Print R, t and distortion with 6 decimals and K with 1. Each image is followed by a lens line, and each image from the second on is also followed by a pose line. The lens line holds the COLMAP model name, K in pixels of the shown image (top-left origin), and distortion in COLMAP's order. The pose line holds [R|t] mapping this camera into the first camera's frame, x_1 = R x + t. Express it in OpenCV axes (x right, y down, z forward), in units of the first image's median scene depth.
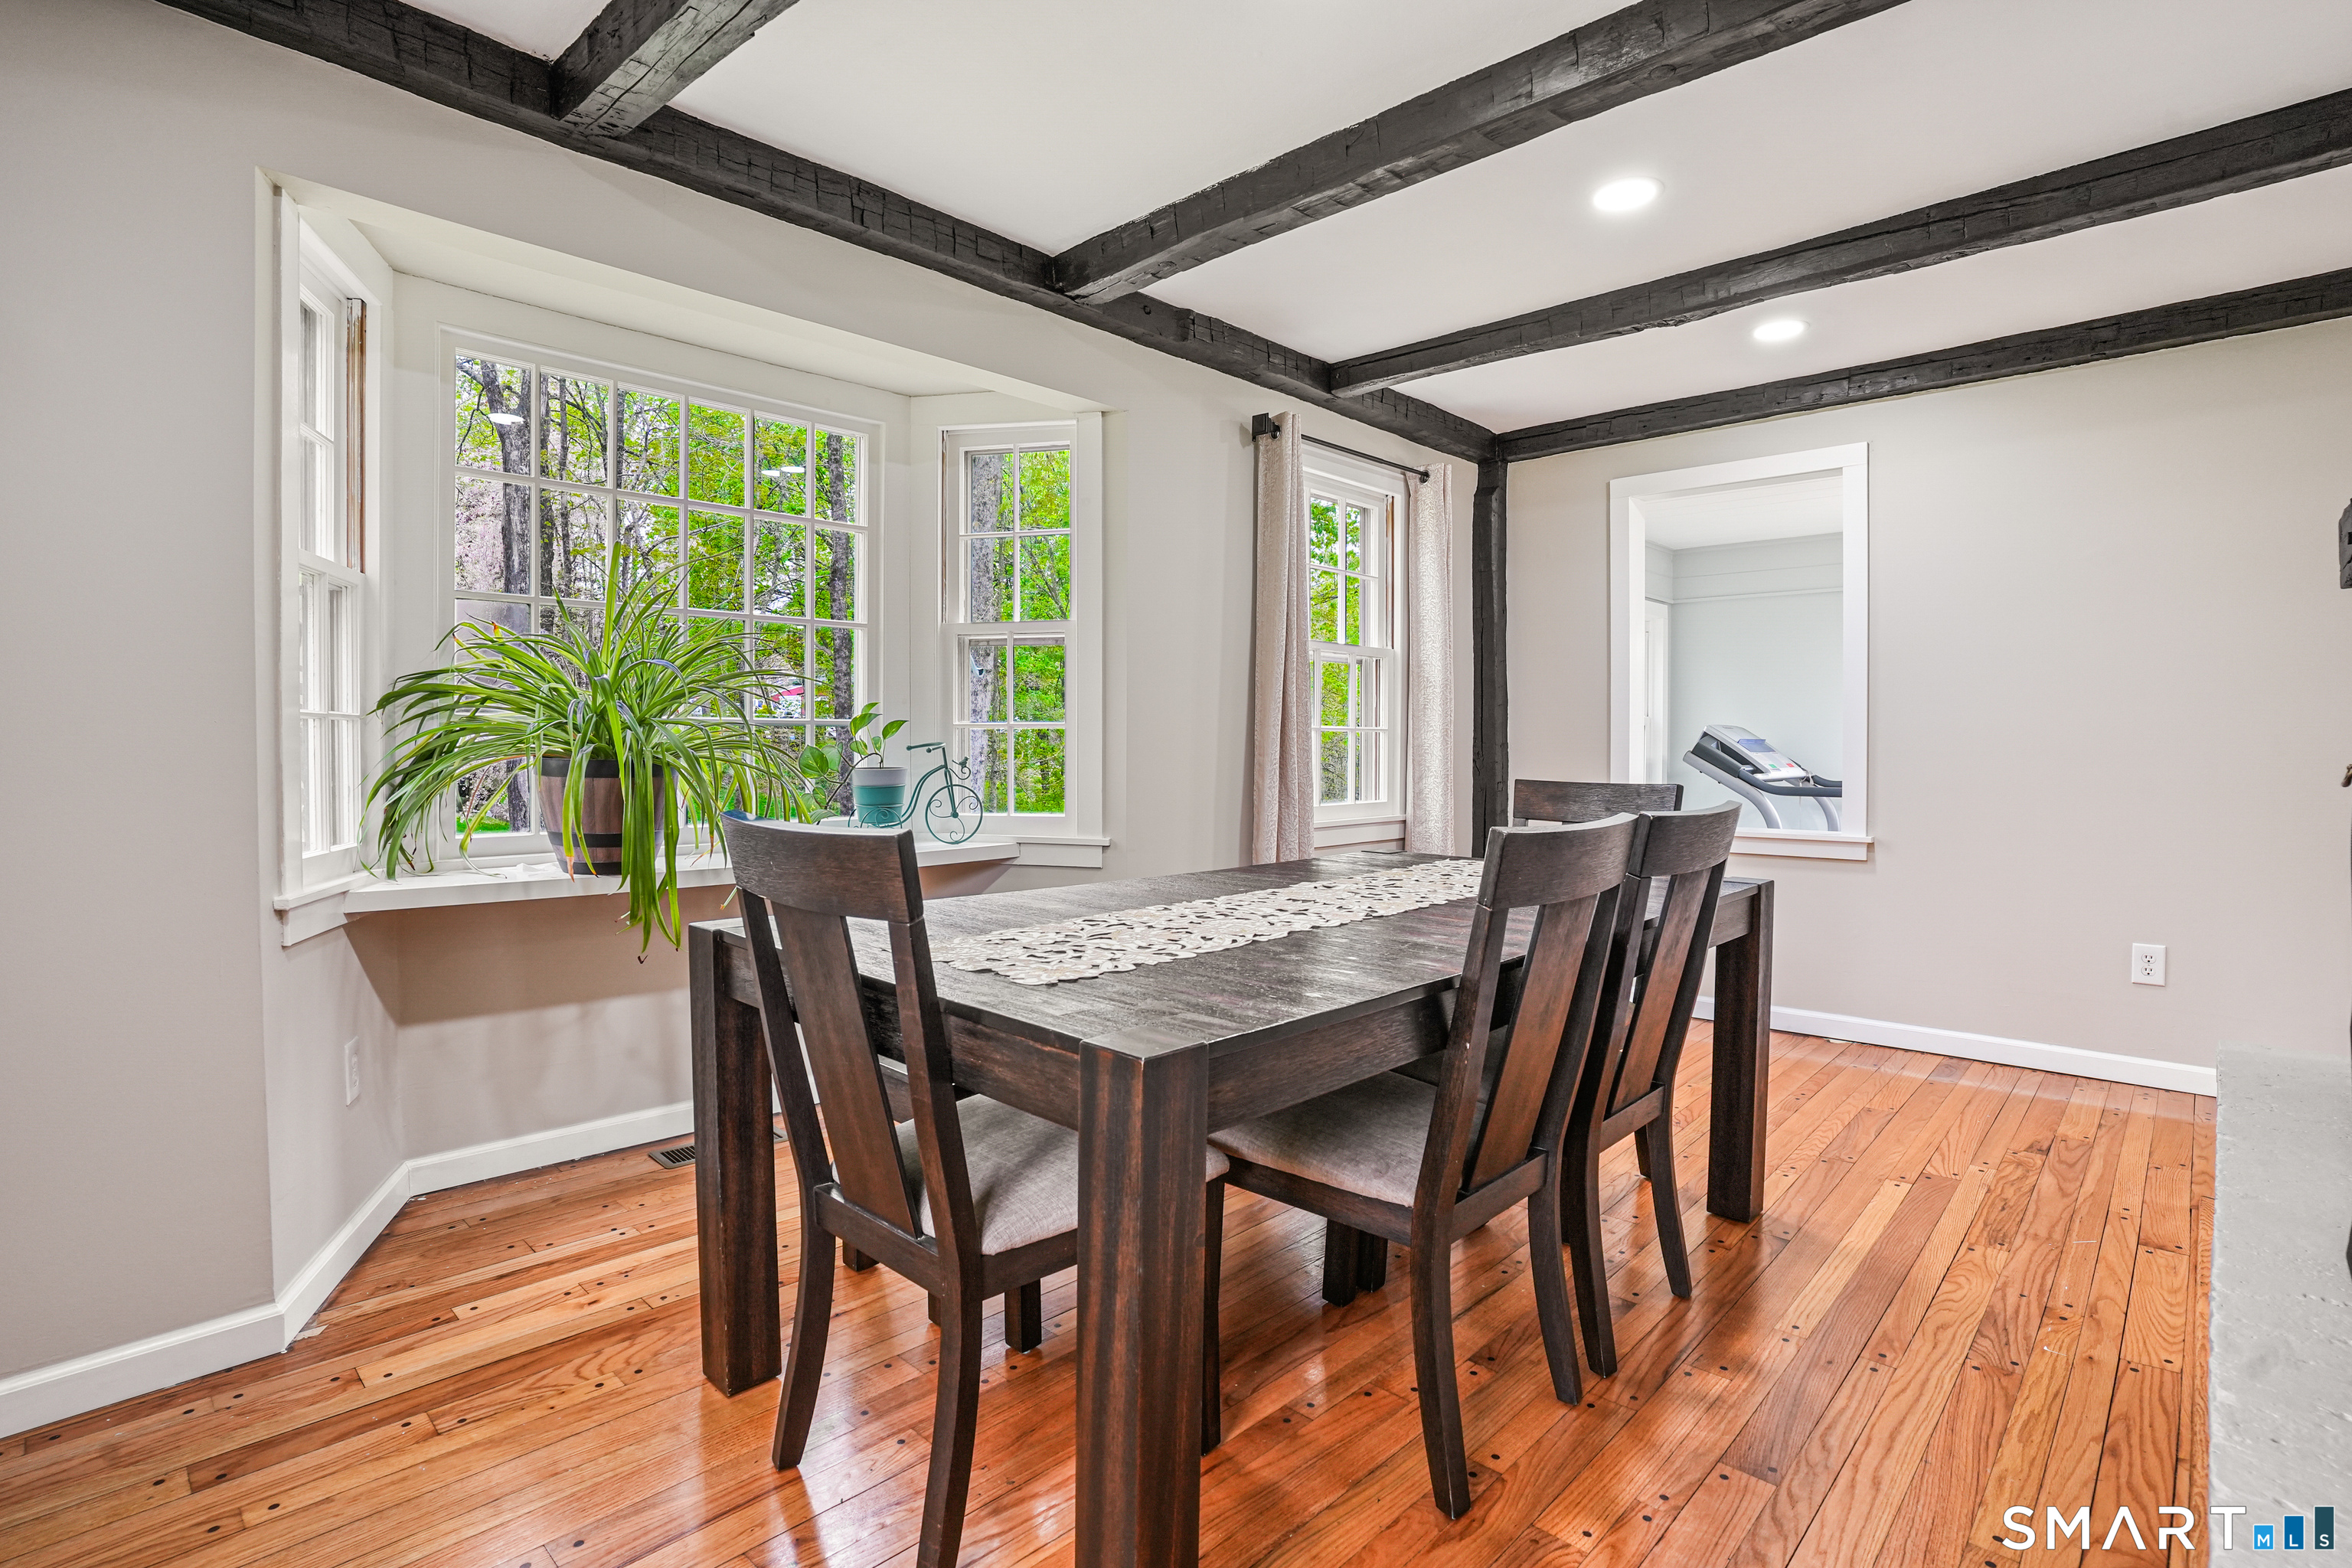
lens RADIAL K [[1163.3, 0, 1166.5], [0, 1163.3, 772.3], [0, 0, 1]] dist [-0.071897, 0.028251]
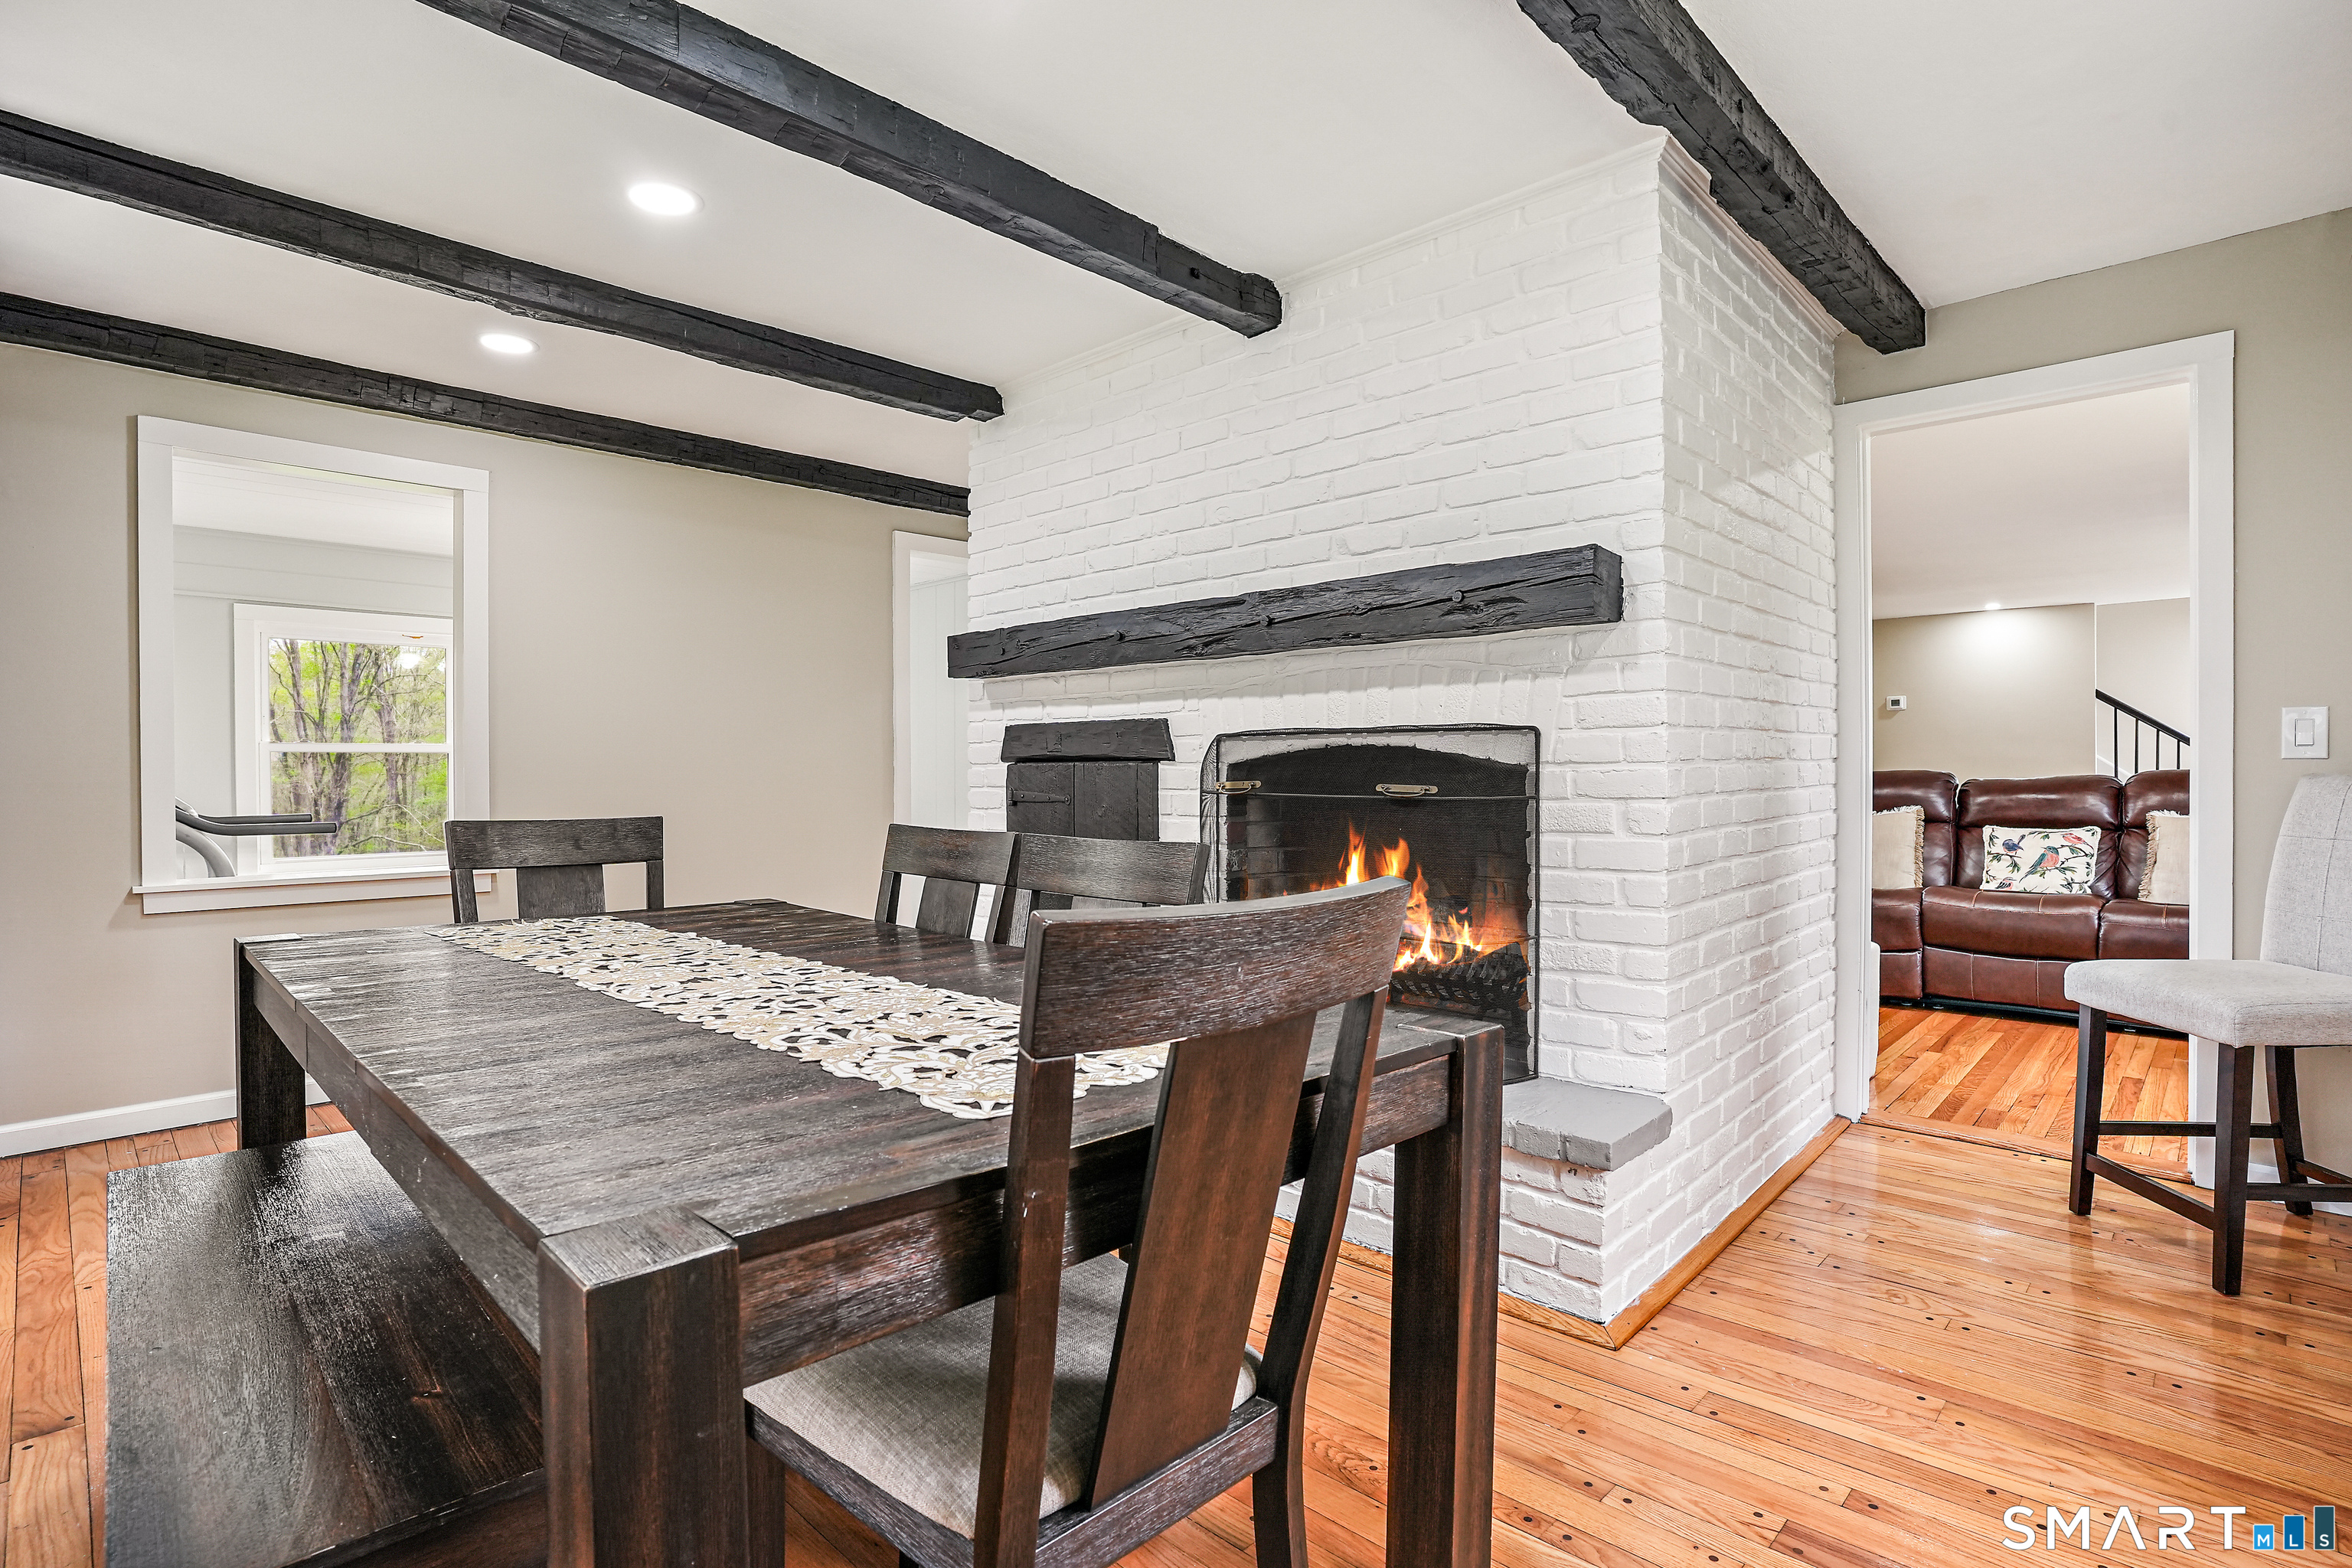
lens RADIAL K [[1163.3, 0, 1168.2], [0, 1163.3, 788.8], [0, 0, 1]] dist [-0.071897, 0.028251]
pose [[0.011677, -0.012750, 0.999851, -0.419552], [0.021142, 0.999698, 0.012501, -0.014351], [-0.999708, 0.020992, 0.011943, 0.444879]]
